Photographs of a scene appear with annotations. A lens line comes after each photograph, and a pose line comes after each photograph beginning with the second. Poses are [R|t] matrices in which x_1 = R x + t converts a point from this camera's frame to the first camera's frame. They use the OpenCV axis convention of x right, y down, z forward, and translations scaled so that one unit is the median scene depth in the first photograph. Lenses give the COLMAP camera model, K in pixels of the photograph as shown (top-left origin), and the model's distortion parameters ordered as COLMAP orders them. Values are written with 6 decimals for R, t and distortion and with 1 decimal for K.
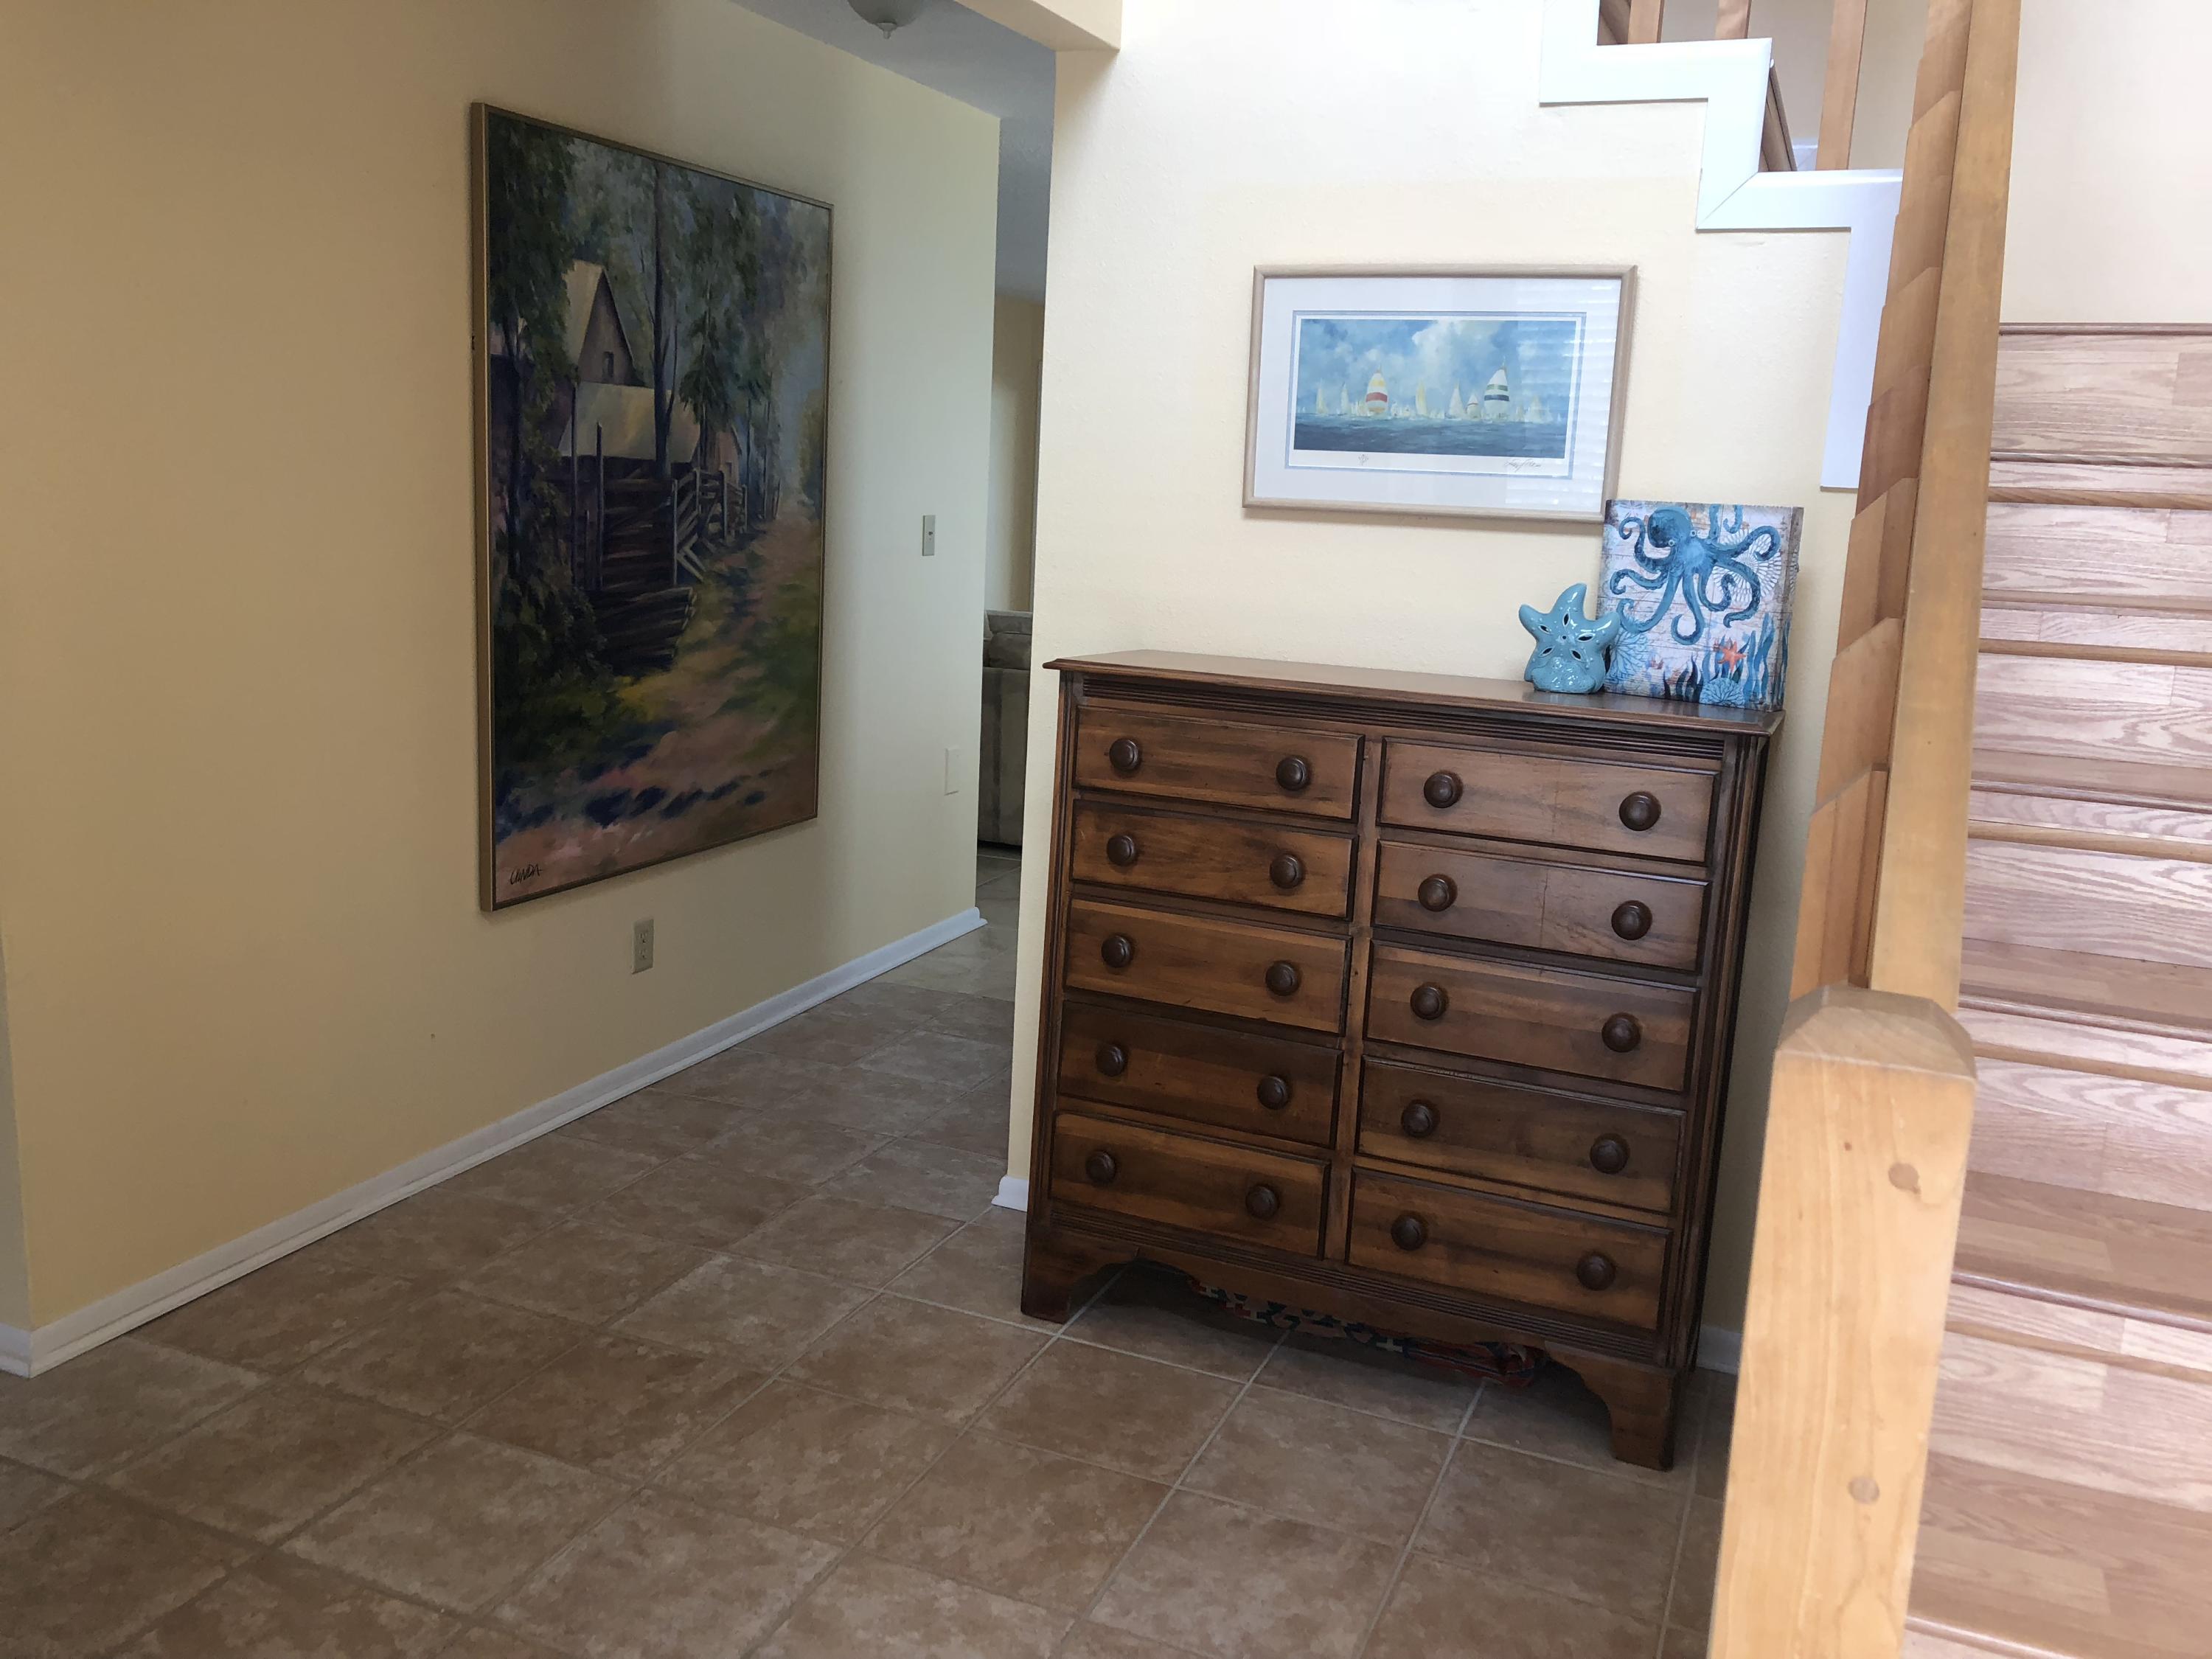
lens RADIAL K [[1851.5, 0, 1106.0], [0, 1851.5, 829.5], [0, 0, 1]] dist [0.102412, -0.253803]
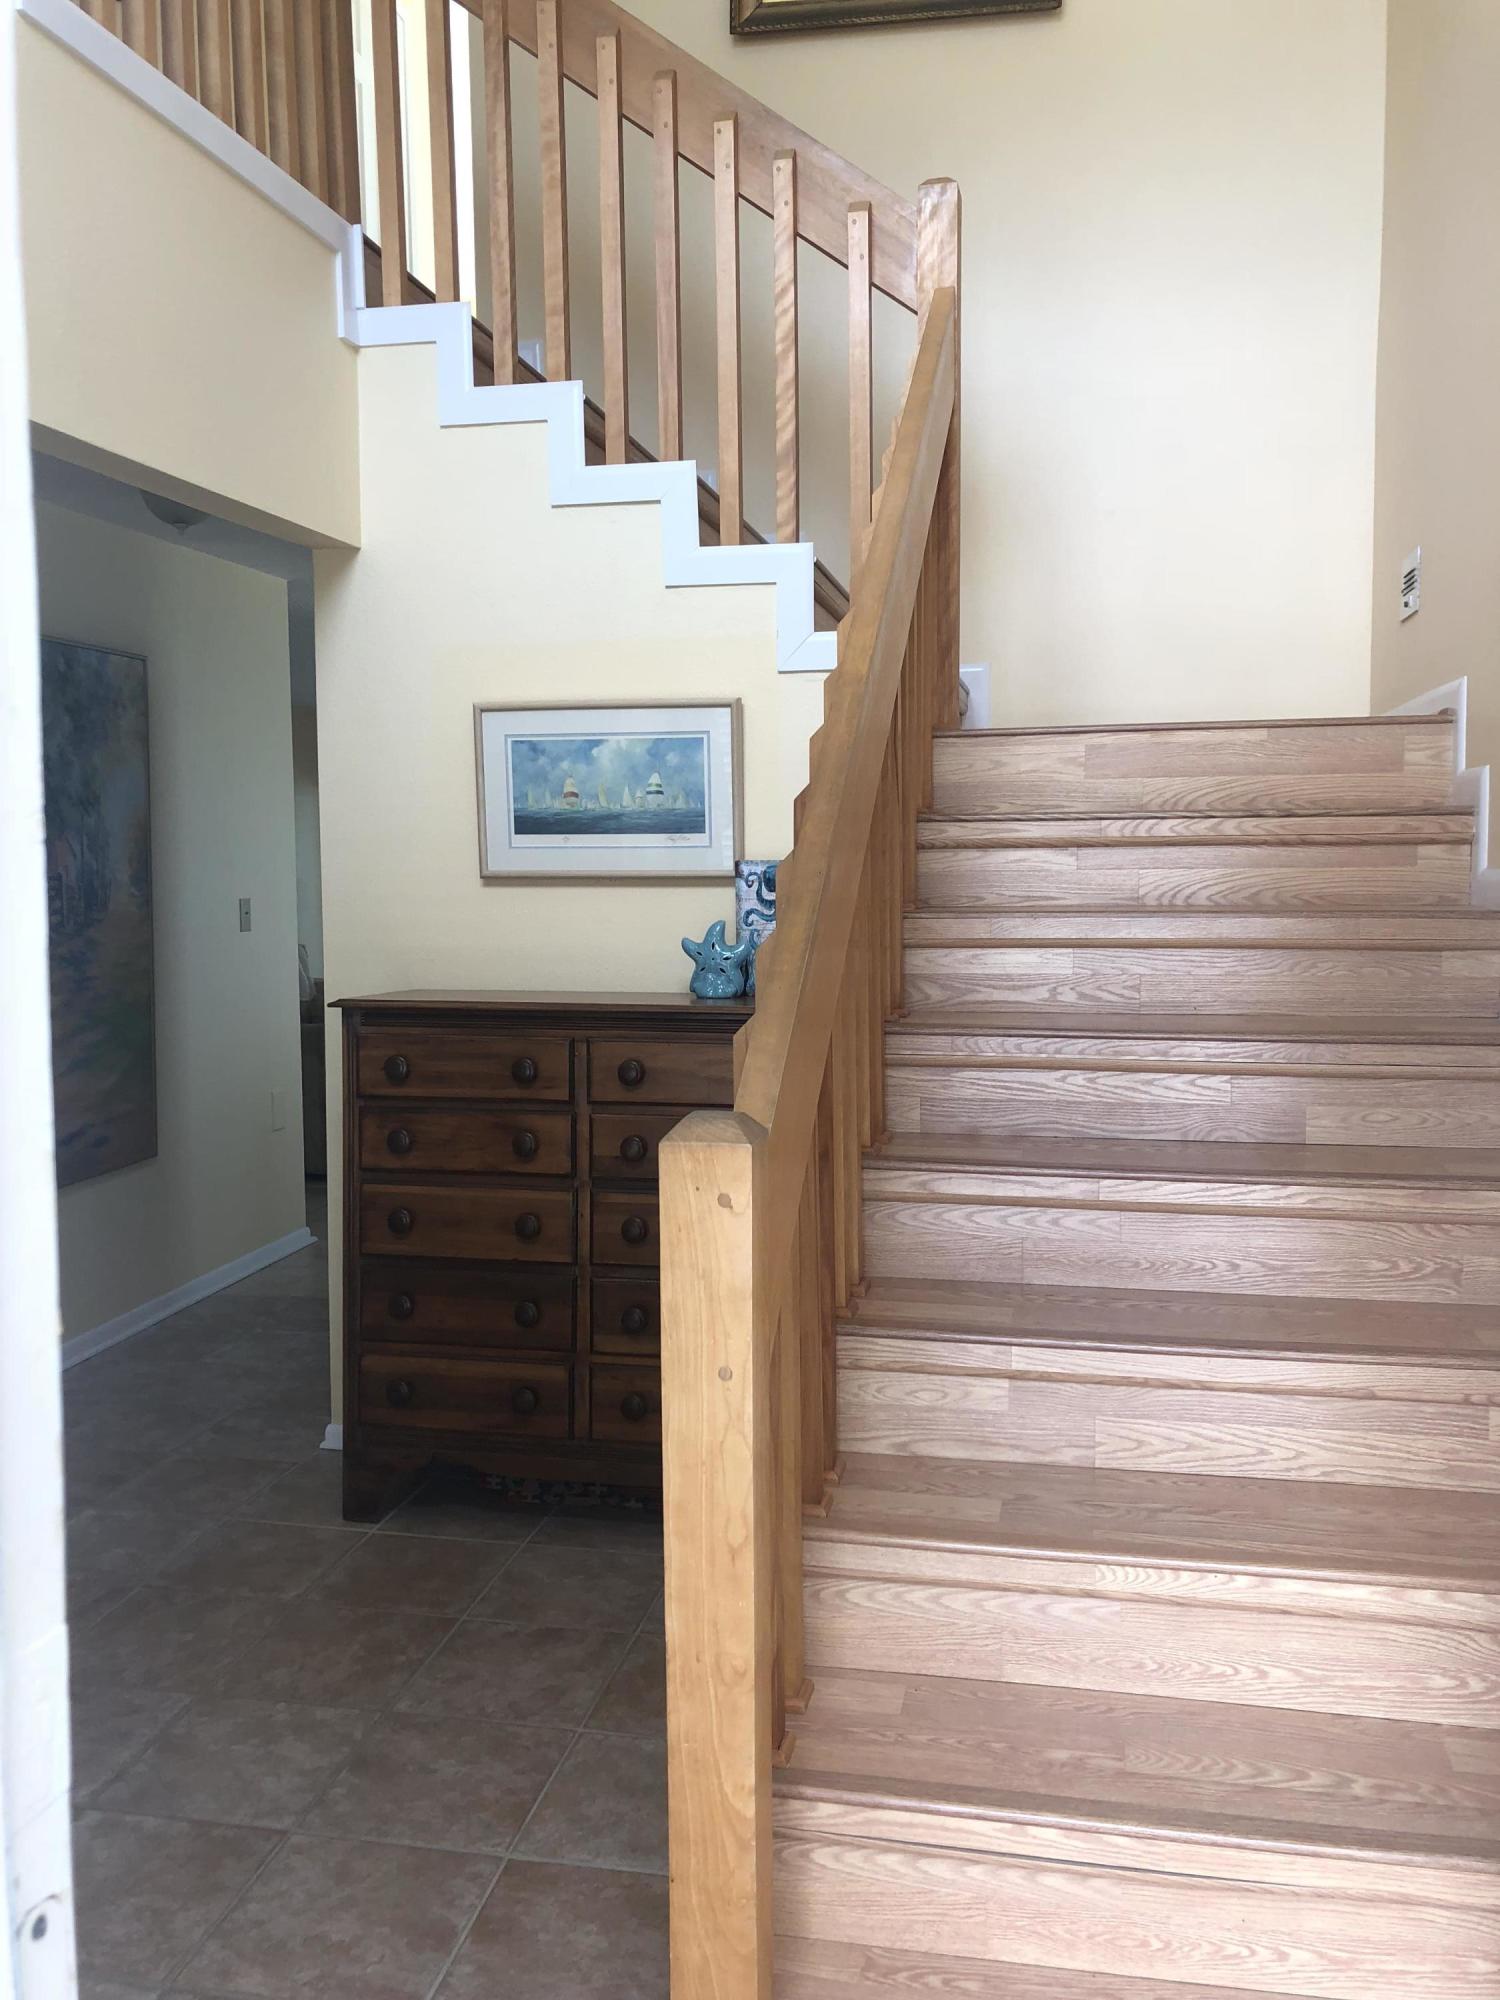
lens RADIAL K [[1674.1, 0, 783.6], [0, 1674.1, 987.2], [0, 0, 1]] dist [0.102412, -0.253803]
pose [[0.978255, -0.066867, 0.196330, 0.049969], [0.087236, 0.991454, -0.096994, 0.043752], [-0.188167, 0.112012, 0.975729, -0.229297]]
